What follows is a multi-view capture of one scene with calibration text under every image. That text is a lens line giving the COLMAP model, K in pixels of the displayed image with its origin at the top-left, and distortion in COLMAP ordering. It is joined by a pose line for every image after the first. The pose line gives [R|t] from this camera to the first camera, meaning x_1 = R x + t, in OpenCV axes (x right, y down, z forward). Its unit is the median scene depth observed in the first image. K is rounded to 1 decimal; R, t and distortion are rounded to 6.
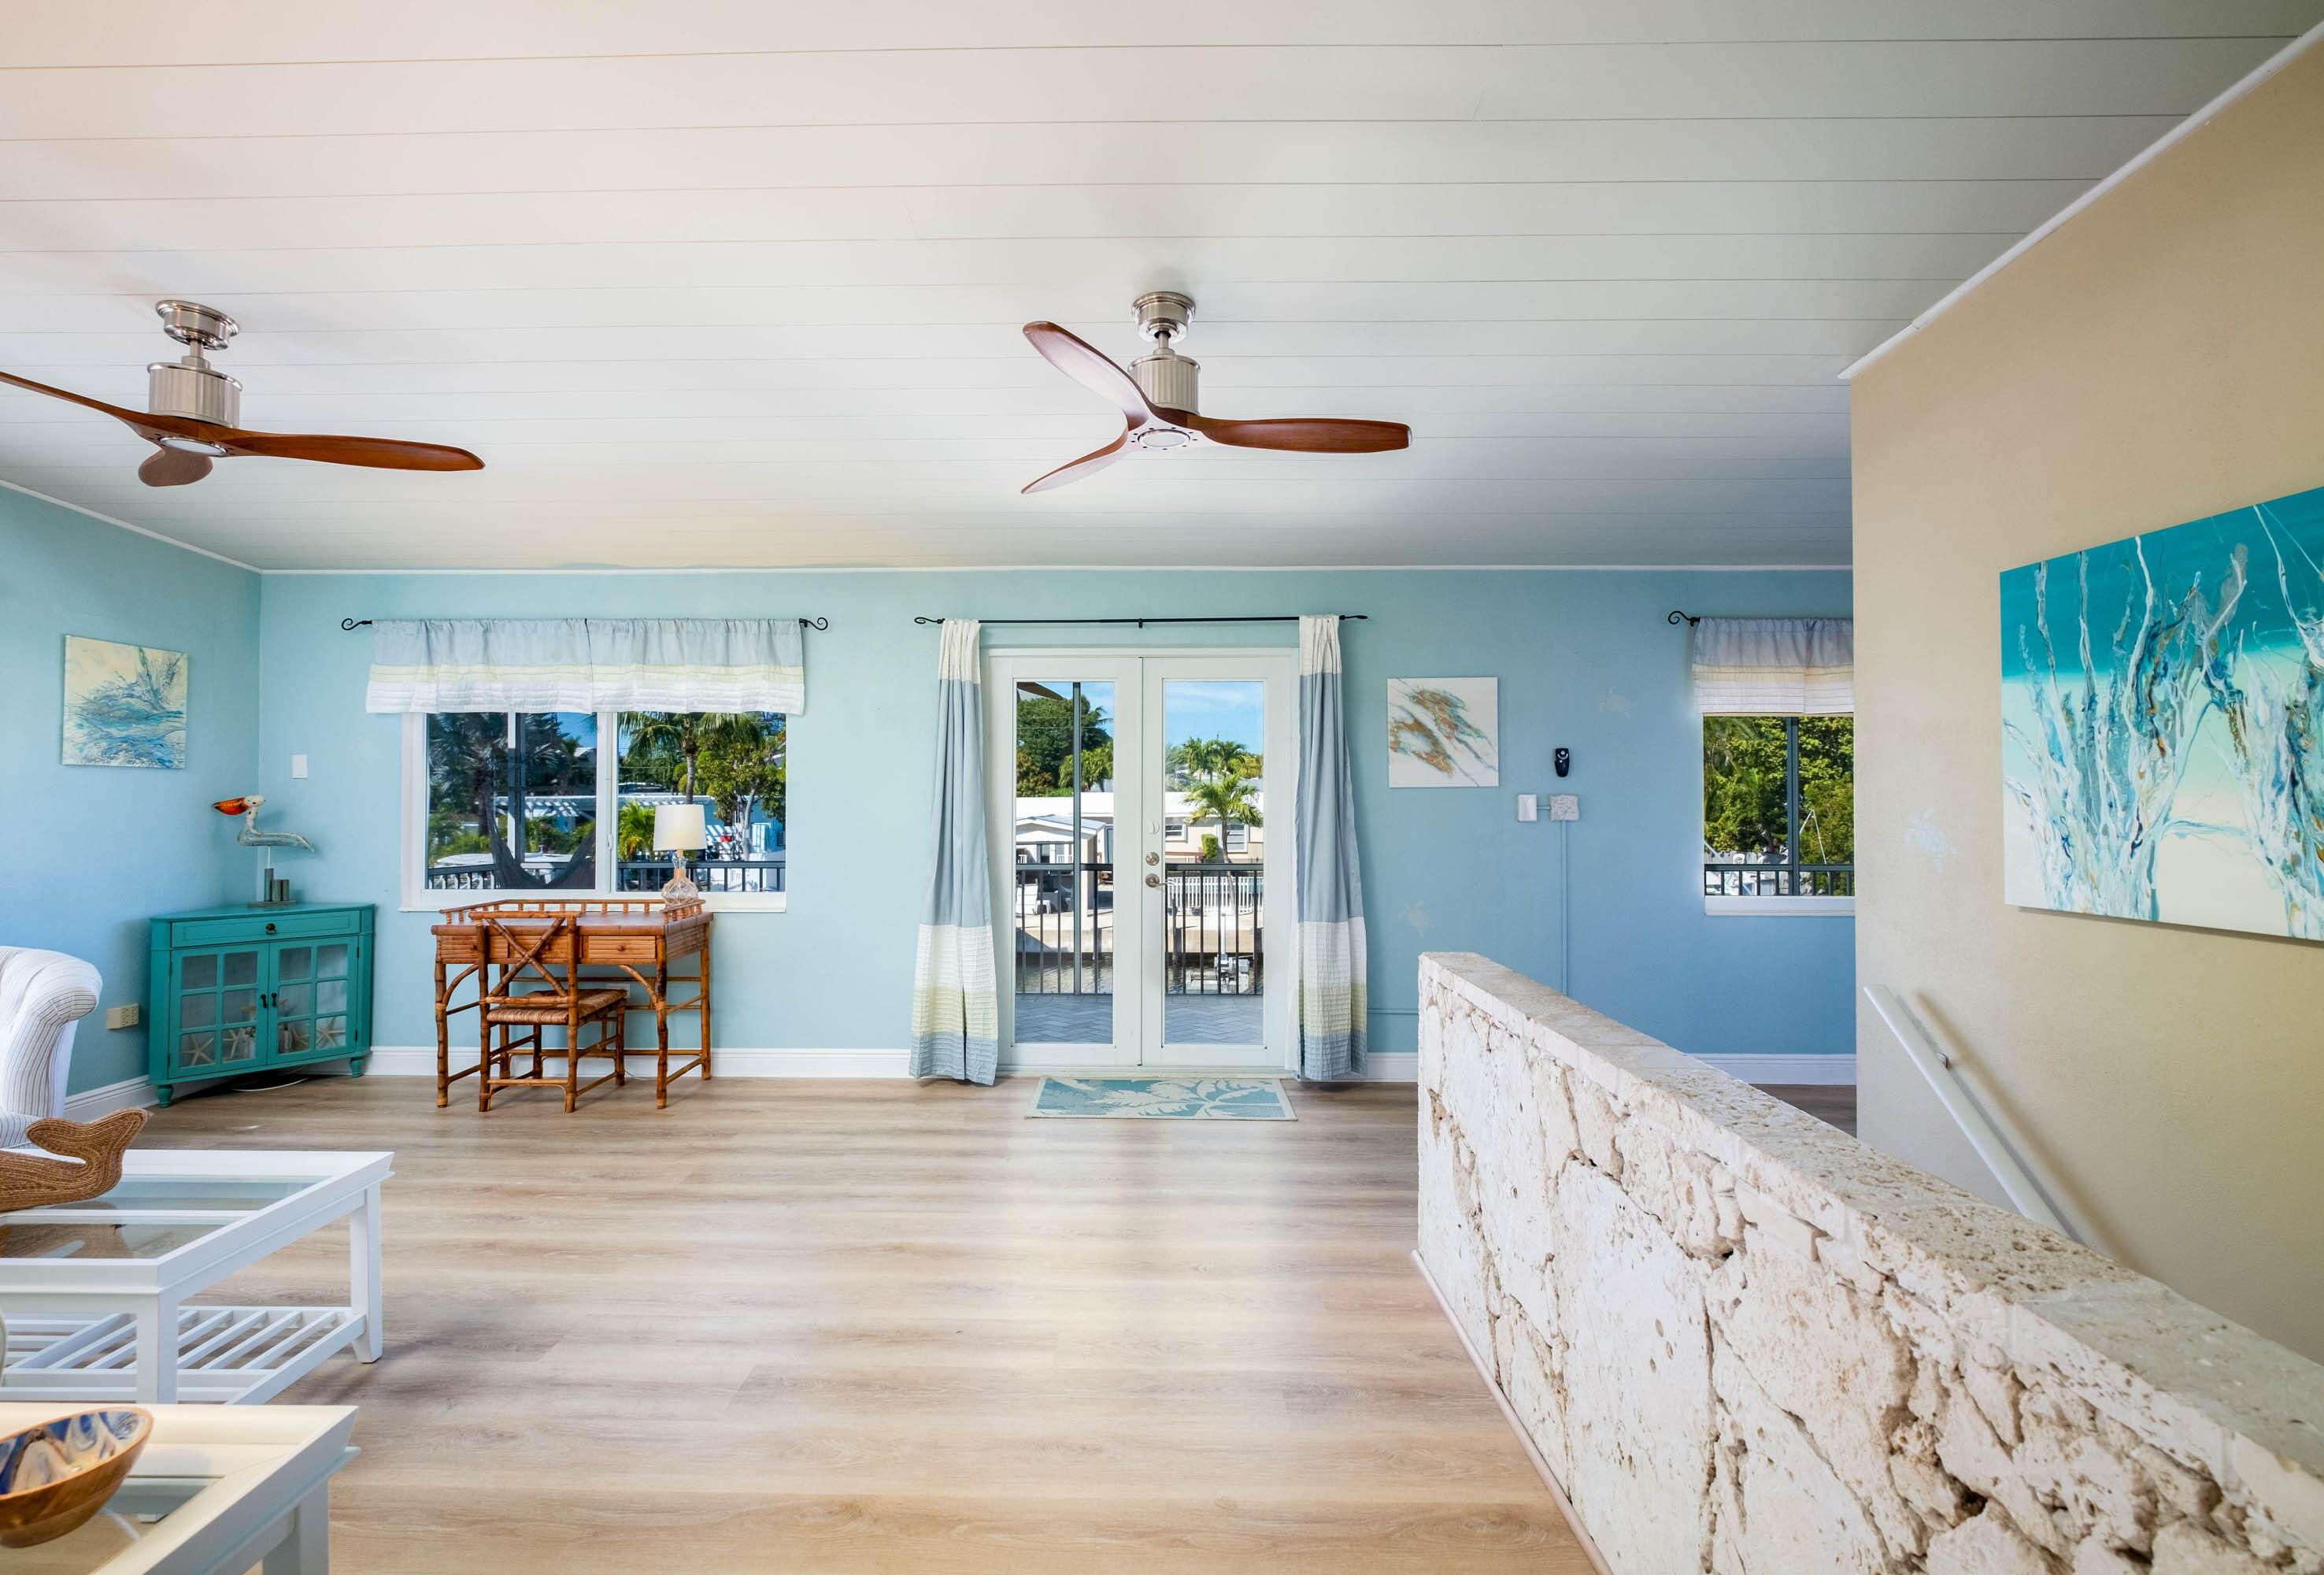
lens RADIAL K [[1038.5, 0, 1131.3], [0, 1038.5, 784.4], [0, 0, 1]] dist [-0.002627, 0.000079]
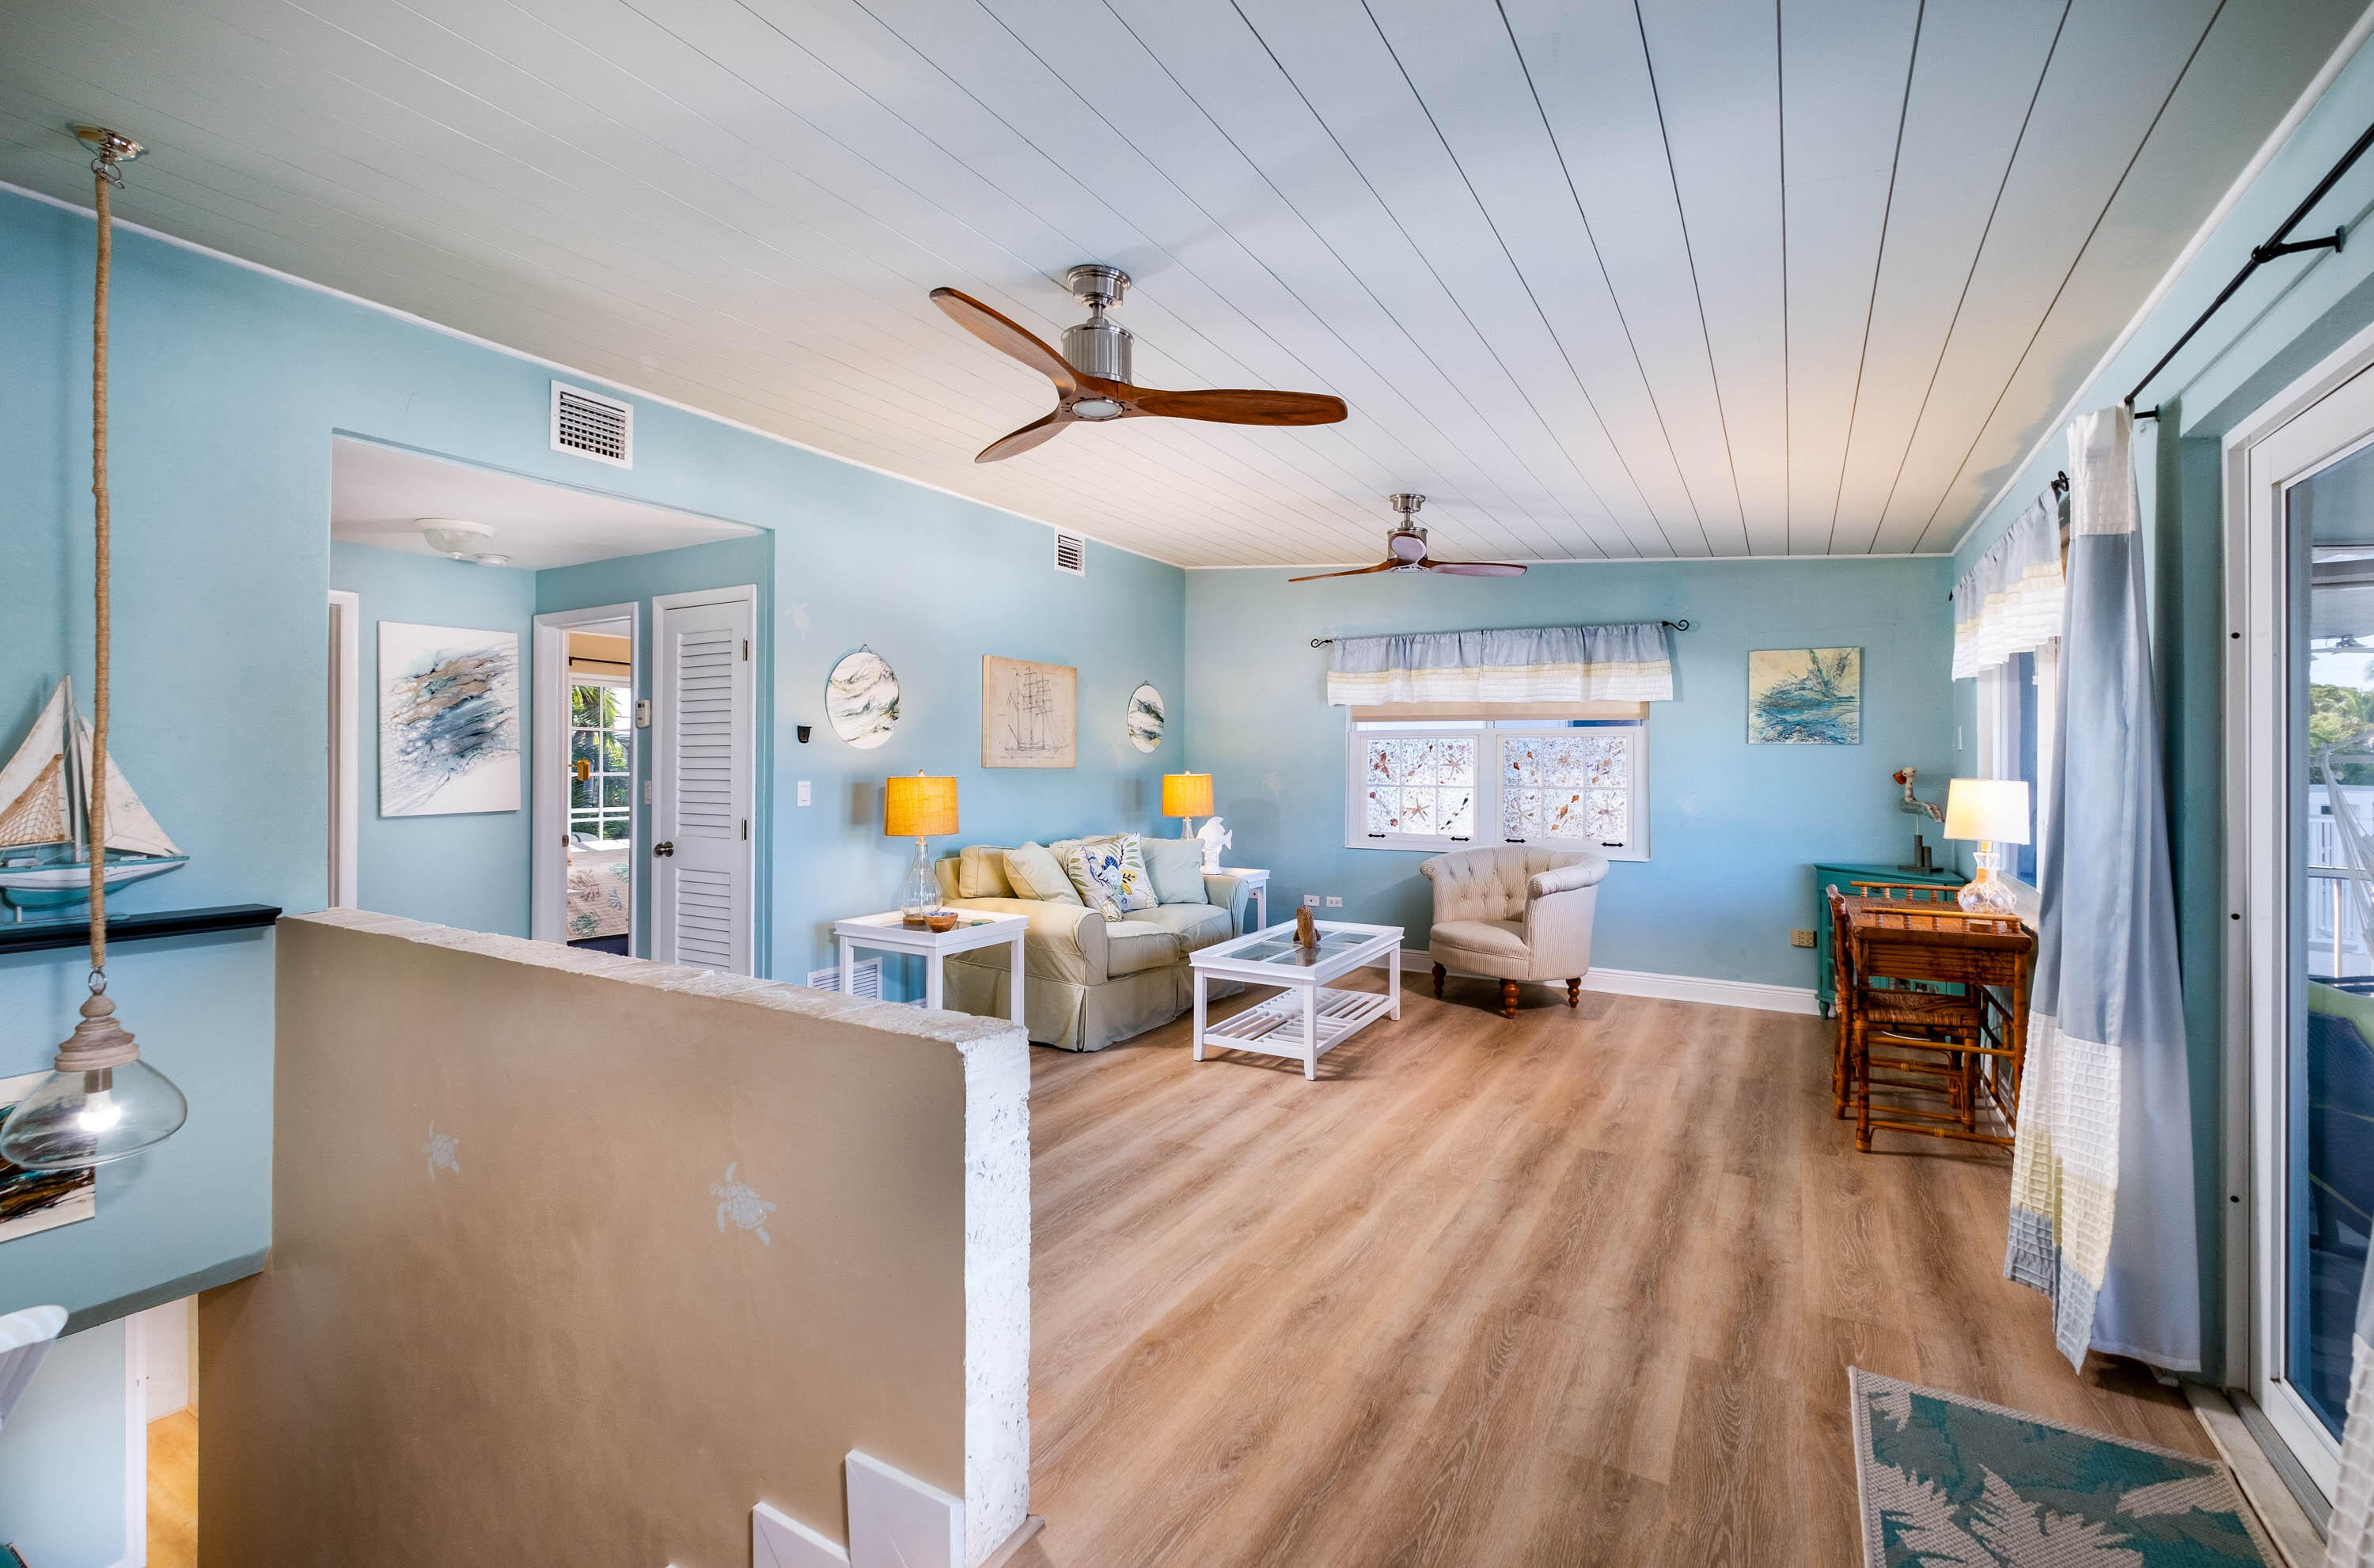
lens RADIAL K [[1024.6, 0, 1178.2], [0, 1024.6, 766.1], [0, 0, 1]] dist [-0.004451, -0.001161]
pose [[-0.496956, 0.001837, -0.867774, 1.036875], [0.002981, 0.999995, 0.000410, 0.015437], [0.867771, -0.002383, -0.496959, 1.897782]]
